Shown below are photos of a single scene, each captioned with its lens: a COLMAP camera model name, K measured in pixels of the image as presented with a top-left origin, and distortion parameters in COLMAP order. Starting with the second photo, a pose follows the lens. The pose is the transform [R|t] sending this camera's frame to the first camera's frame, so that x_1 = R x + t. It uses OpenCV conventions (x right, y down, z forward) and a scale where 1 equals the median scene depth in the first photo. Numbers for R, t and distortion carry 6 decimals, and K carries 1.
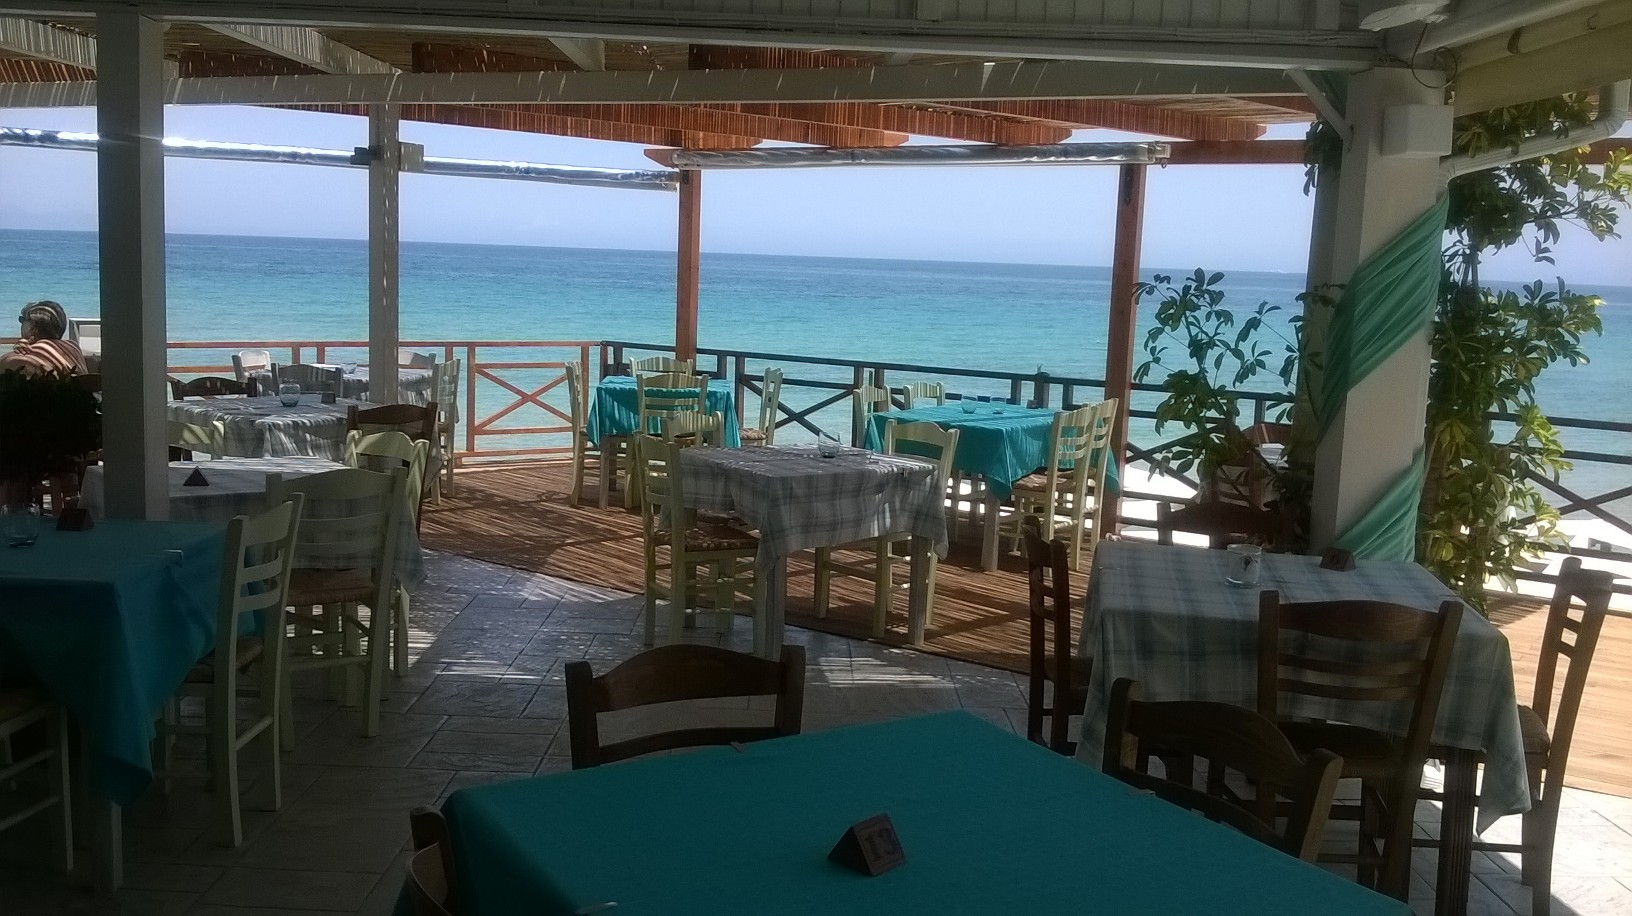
lens RADIAL K [[1461.4, 0, 811.1], [0, 1461.4, 501.7], [0, 0, 1]] dist [0.052876, -0.254408]
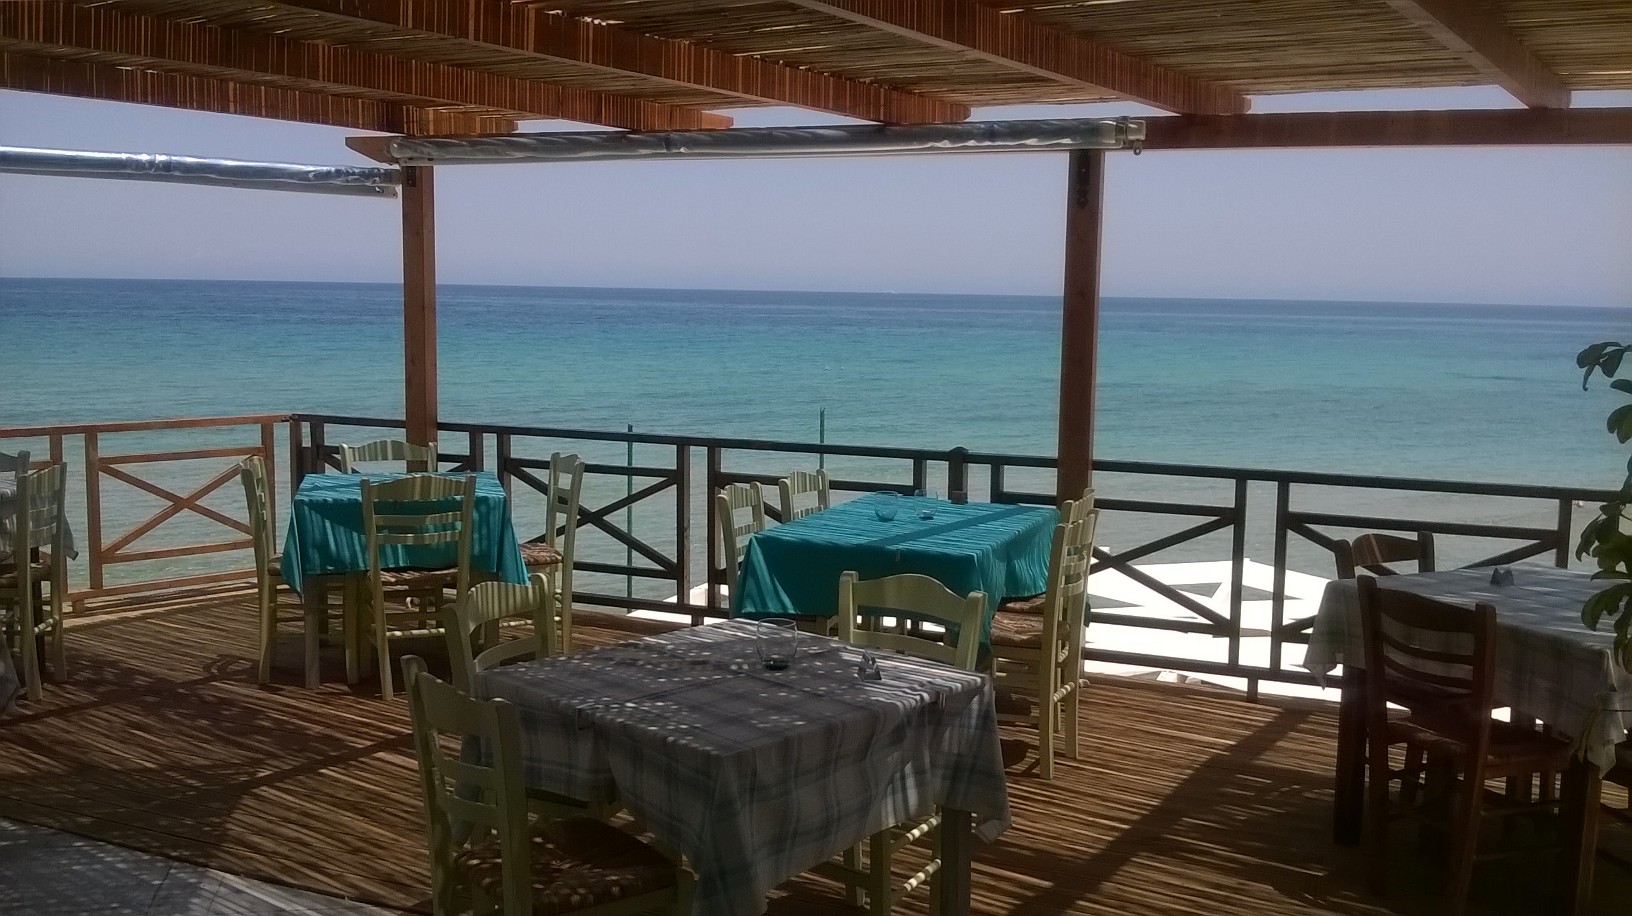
lens RADIAL K [[1461.4, 0, 811.1], [0, 1461.4, 501.7], [0, 0, 1]] dist [0.052876, -0.254408]
pose [[0.977235, -0.047774, 0.206713, -0.053984], [0.050952, 0.998650, -0.010079, -0.055024], [-0.205952, 0.020382, 0.978350, 0.304405]]
